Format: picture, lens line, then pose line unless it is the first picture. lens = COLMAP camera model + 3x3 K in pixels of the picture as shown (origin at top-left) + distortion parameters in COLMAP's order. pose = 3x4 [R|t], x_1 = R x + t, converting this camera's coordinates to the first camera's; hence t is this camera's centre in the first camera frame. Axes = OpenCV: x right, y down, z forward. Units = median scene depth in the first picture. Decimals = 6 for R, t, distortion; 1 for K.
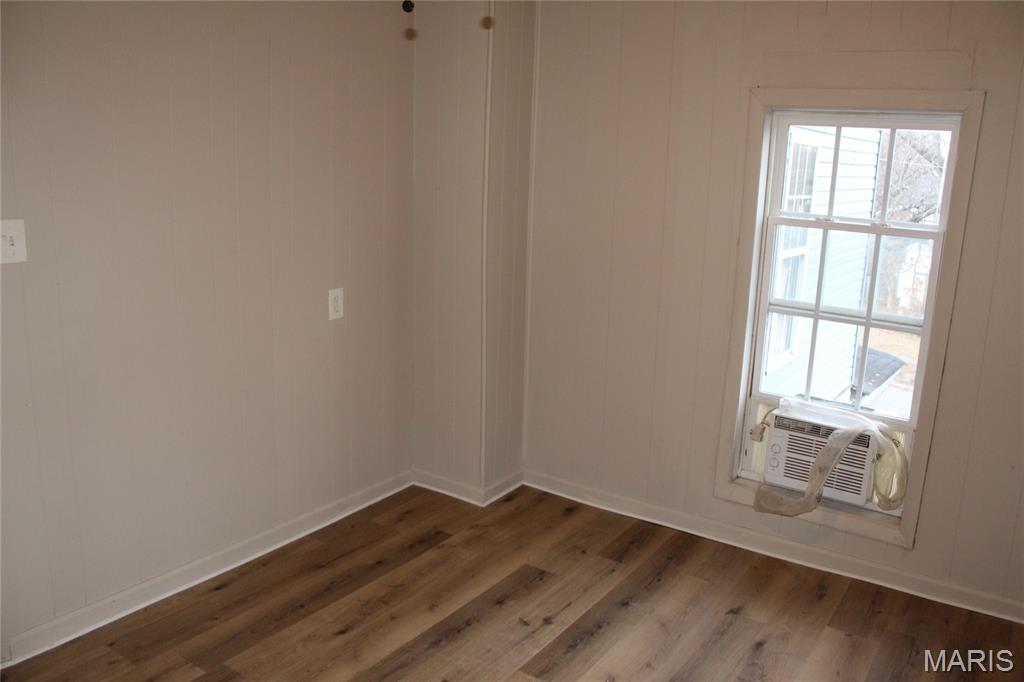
lens RADIAL K [[851.3, 0, 512.0], [0, 851.3, 341.0], [0, 0, 1]] dist [-0.170144, 0.157692]
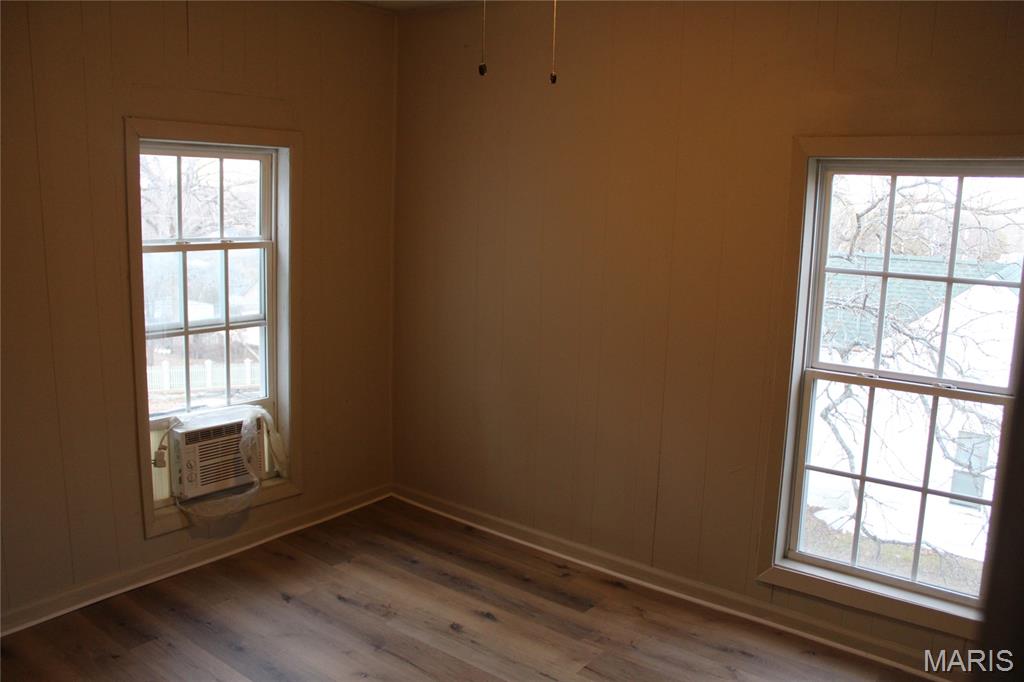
lens RADIAL K [[851.3, 0, 512.0], [0, 851.3, 341.0], [0, 0, 1]] dist [-0.170144, 0.157692]
pose [[0.074565, -0.203815, 0.976166, -0.673314], [0.205540, 0.961013, 0.184951, -0.135794], [-0.975804, 0.186850, 0.113550, 0.490042]]
